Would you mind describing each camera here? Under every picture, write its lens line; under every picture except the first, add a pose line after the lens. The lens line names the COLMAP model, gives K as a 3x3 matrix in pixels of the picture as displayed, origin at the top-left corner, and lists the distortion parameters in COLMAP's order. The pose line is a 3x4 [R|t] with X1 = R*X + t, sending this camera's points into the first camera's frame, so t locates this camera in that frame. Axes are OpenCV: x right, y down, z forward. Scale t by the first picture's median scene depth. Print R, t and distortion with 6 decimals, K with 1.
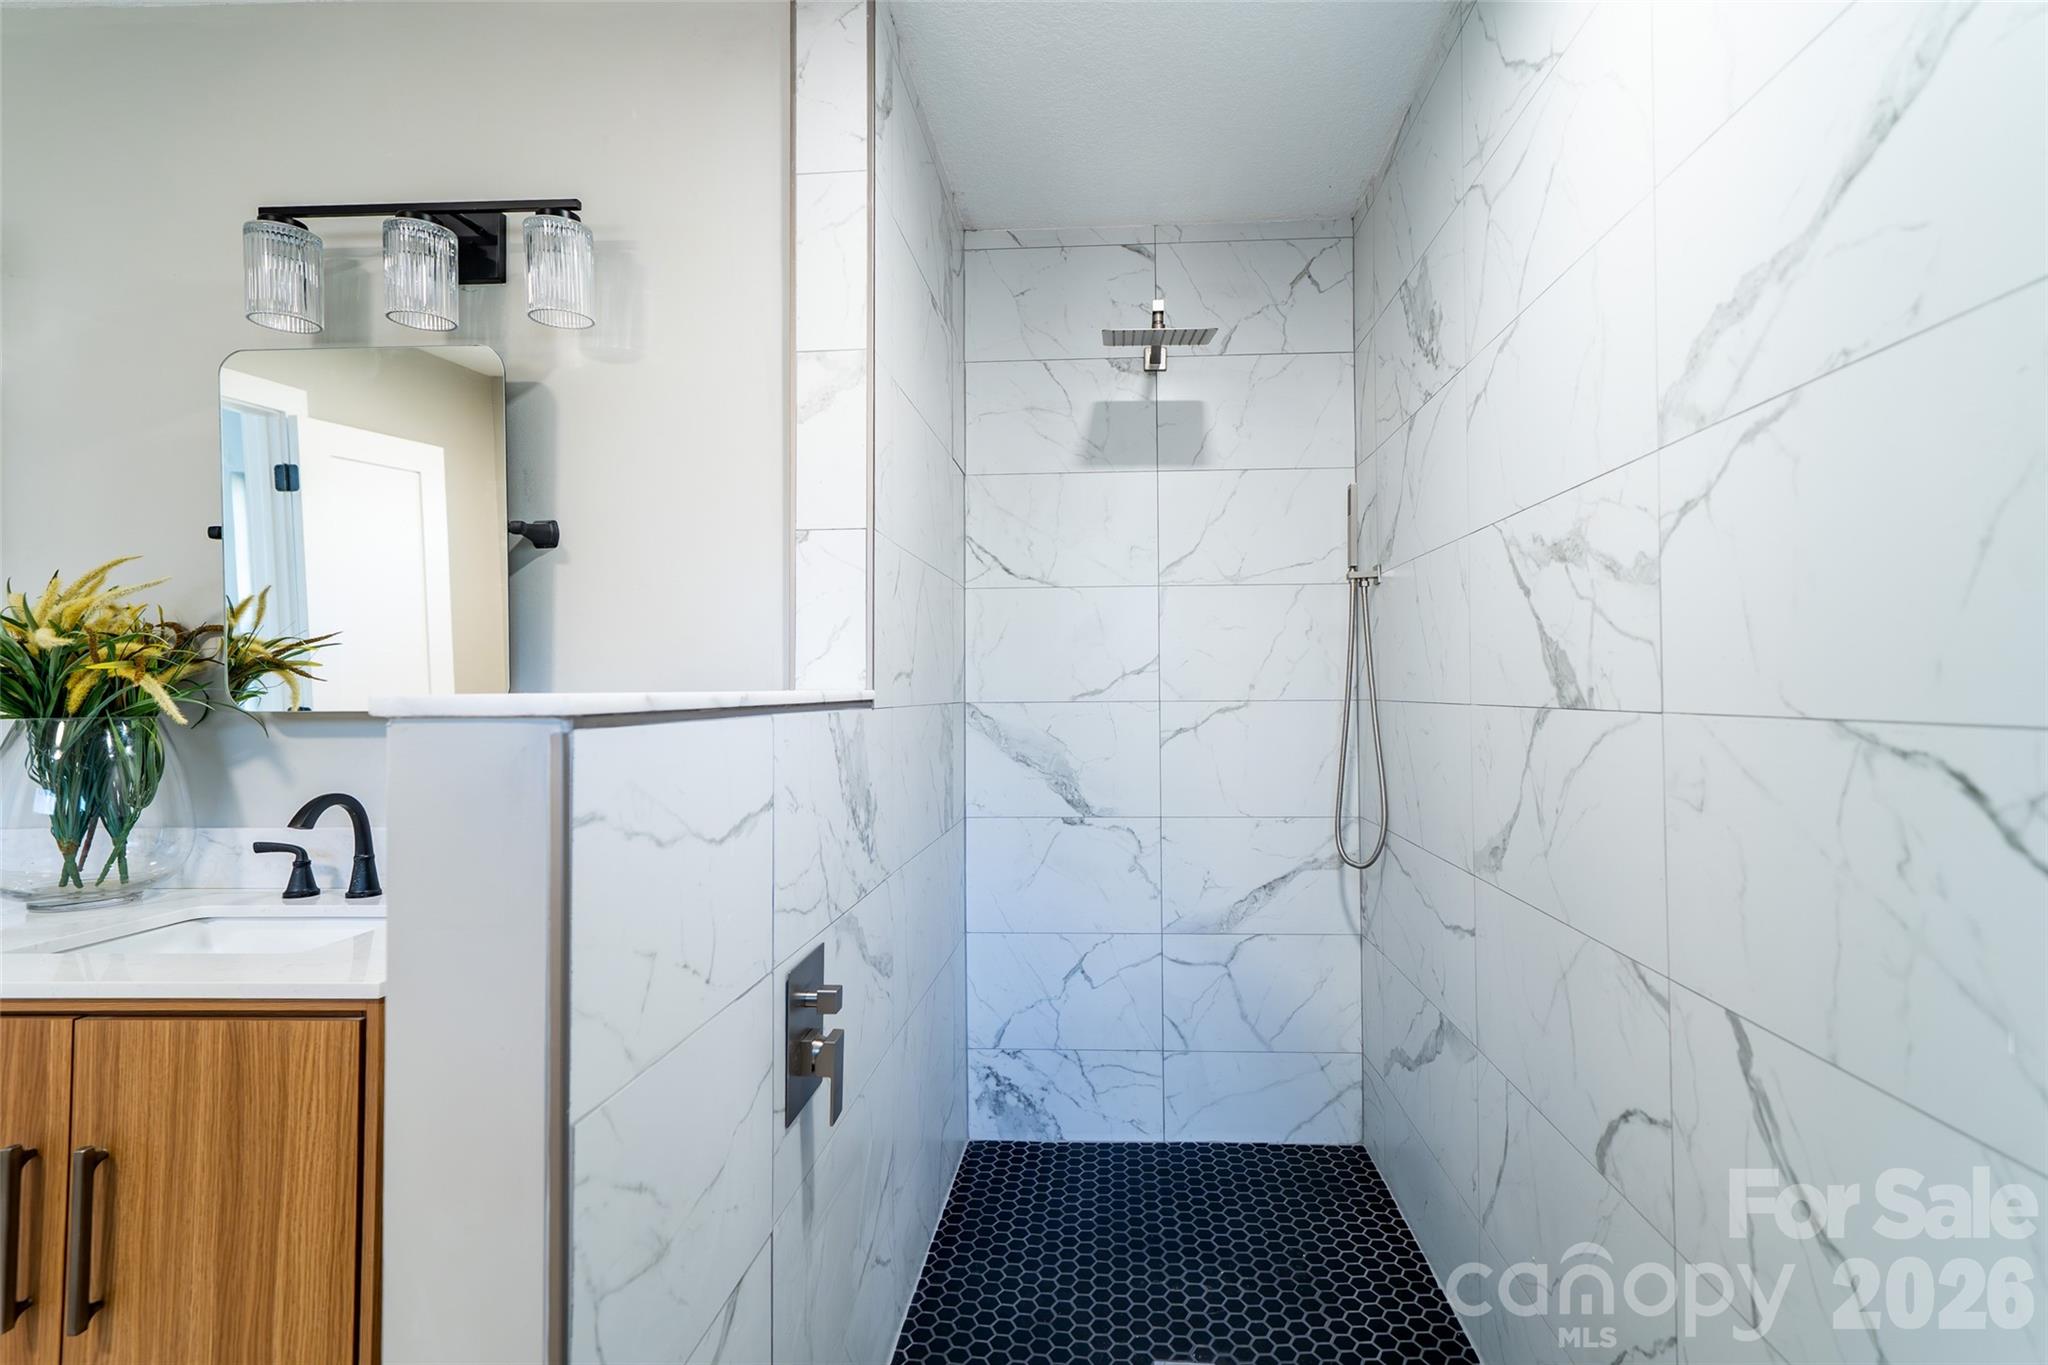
lens RADIAL K [[949.1, 0, 1076.2], [0, 949.1, 677.3], [0, 0, 1]] dist [0.009872, 0.000931]
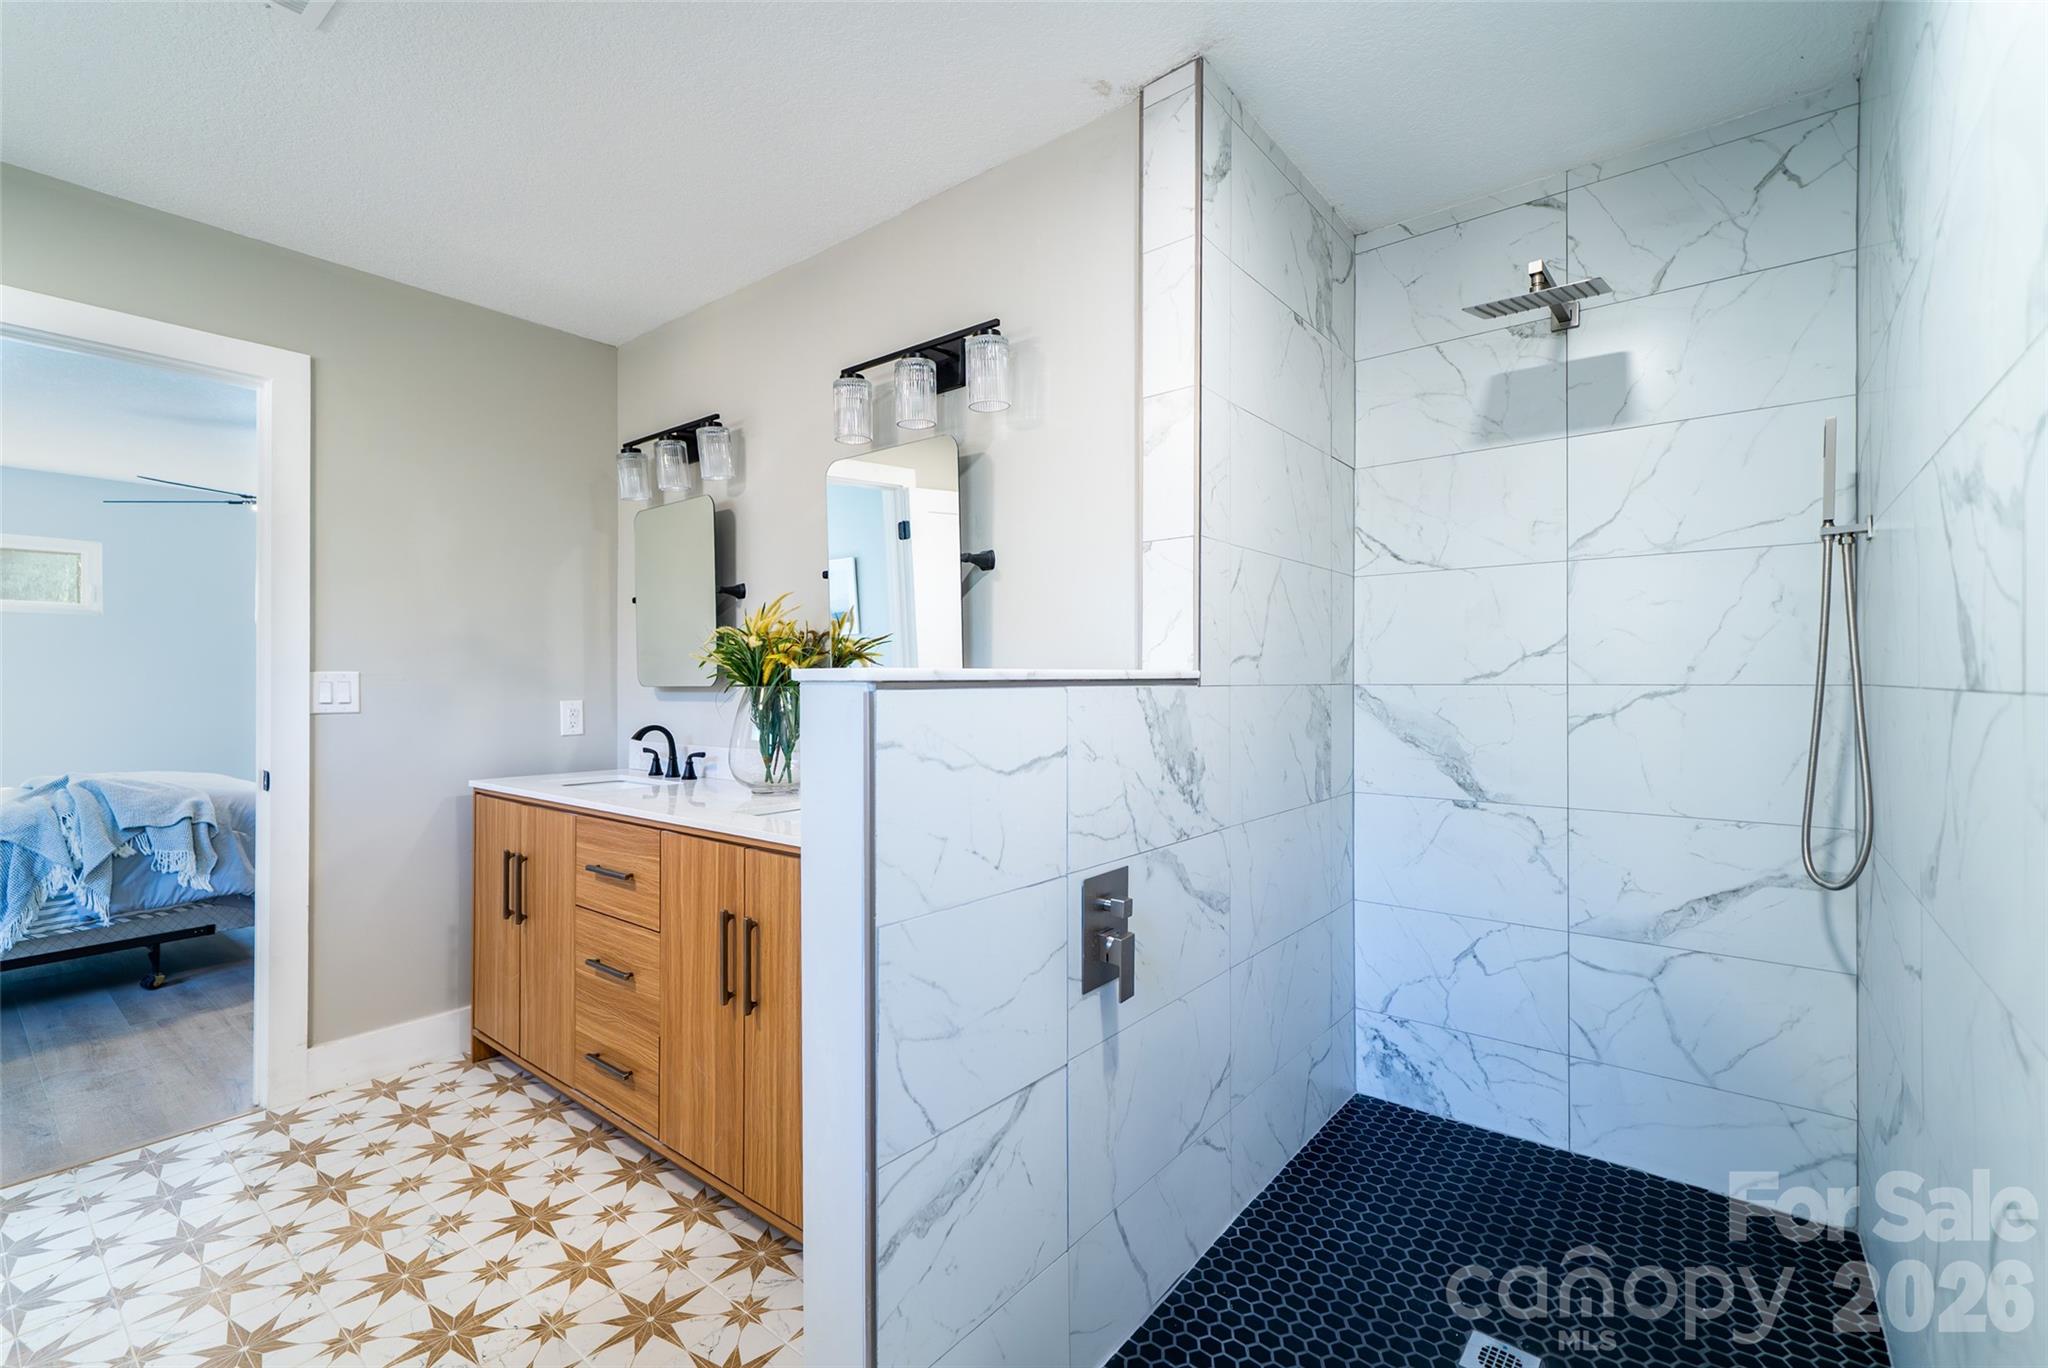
lens RADIAL K [[888.3, 0, 1012.2], [0, 888.3, 687.2], [0, 0, 1]] dist [0.004686, -0.000715]
pose [[0.809160, 0.009923, -0.587504, 0.252805], [0.004876, 0.999710, 0.023600, 0.006838], [0.587567, -0.021961, 0.808877, -0.046861]]
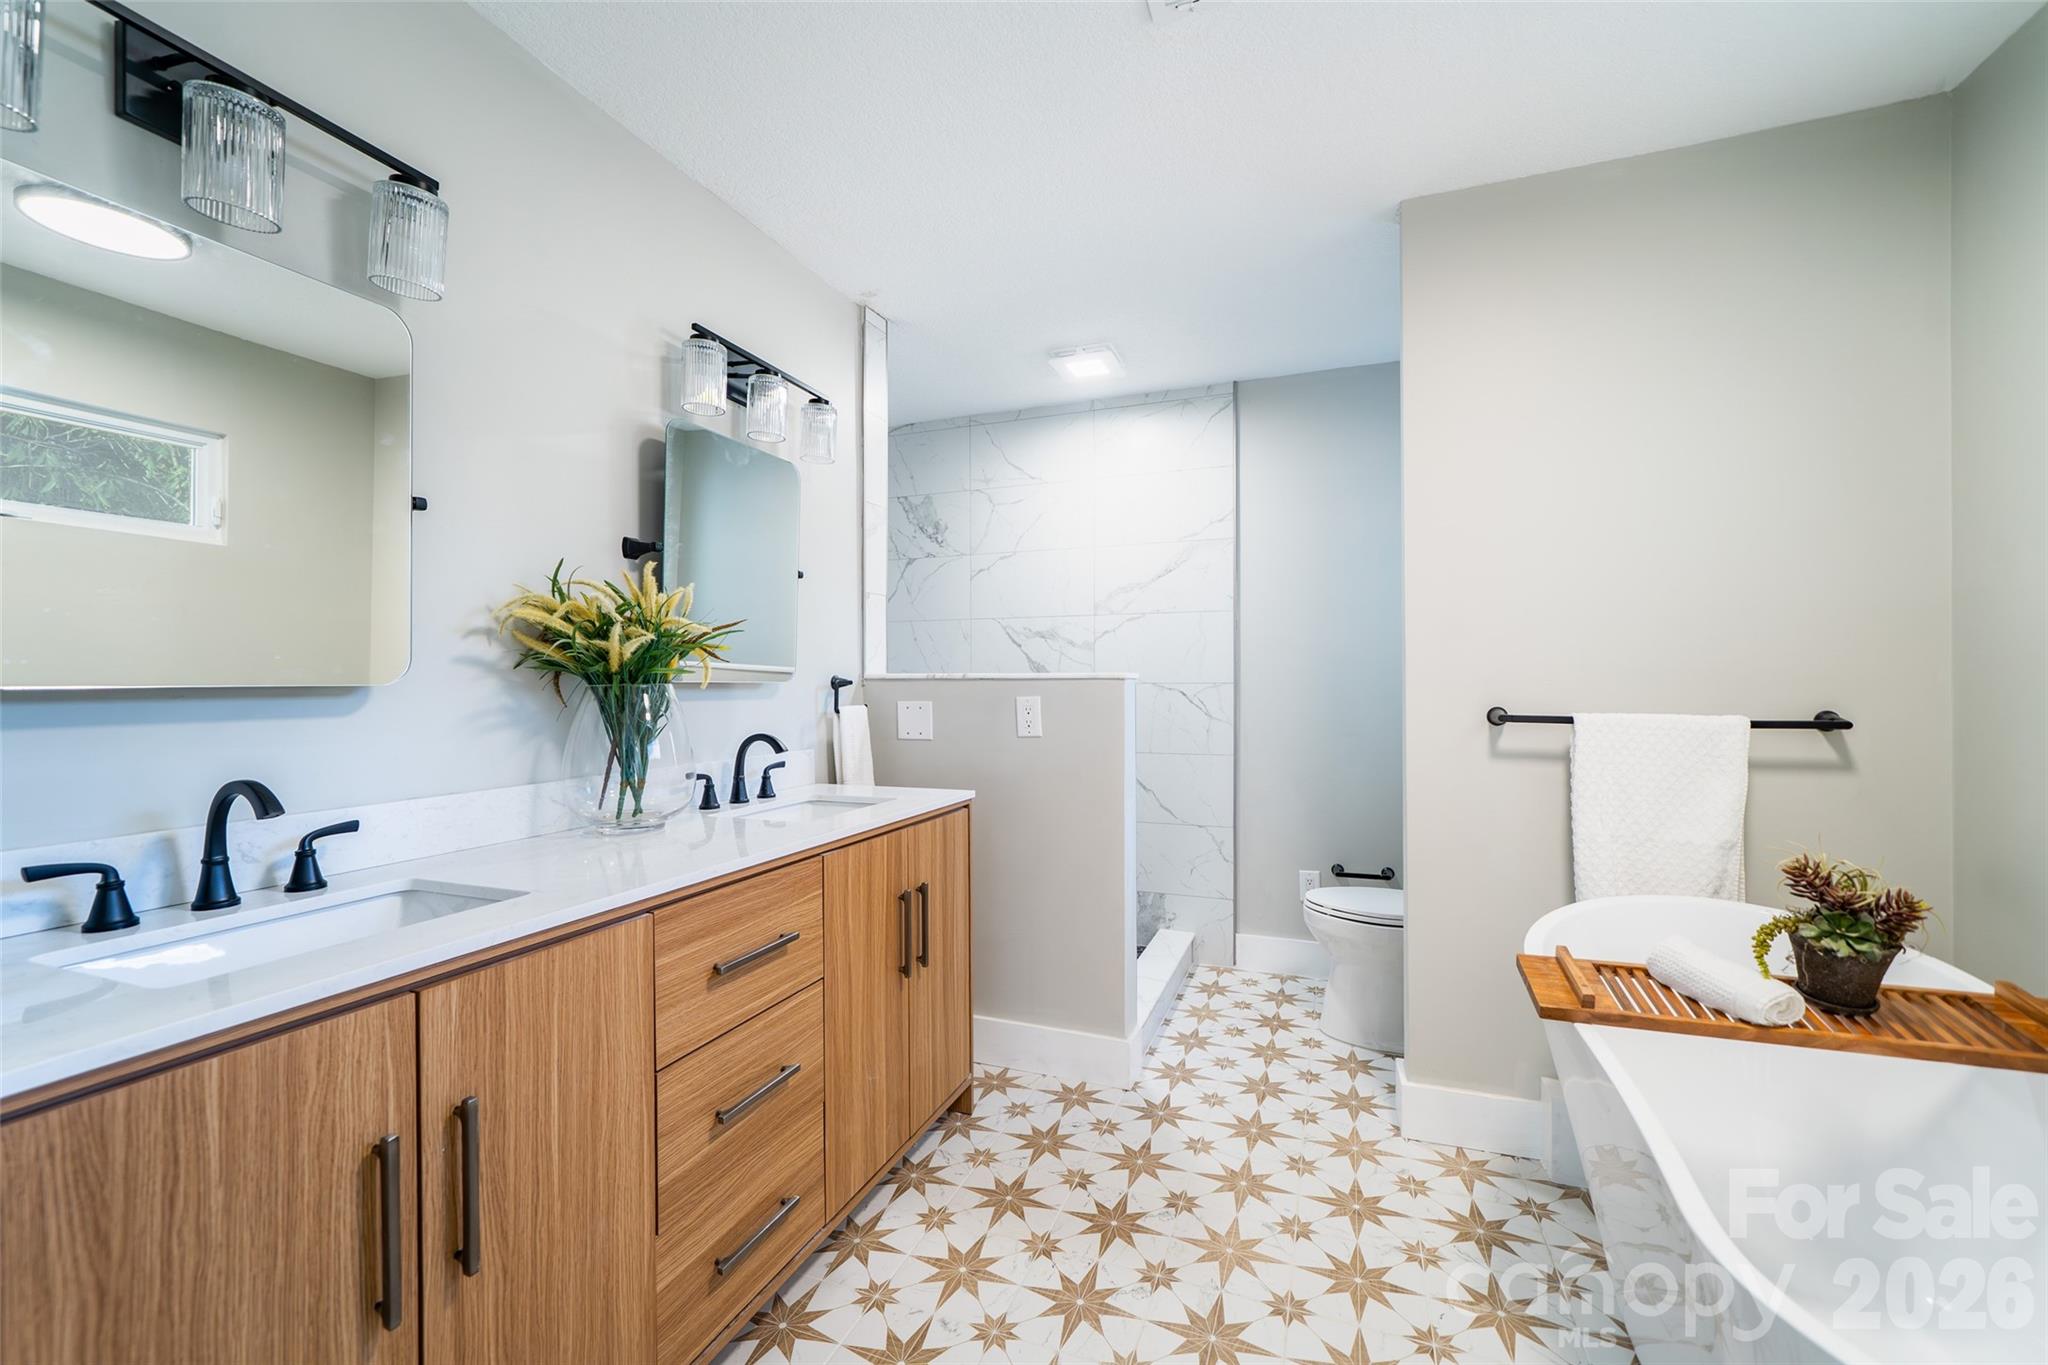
lens RADIAL K [[829.1, 0, 1032.0], [0, 829.1, 685.9], [0, 0, 1]] dist [-0.007269, 0.001473]
pose [[0.301421, 0.004281, 0.953481, -1.818215], [-0.016064, 0.999871, 0.000589, 0.033694], [-0.953356, -0.015494, 0.301451, 0.152849]]
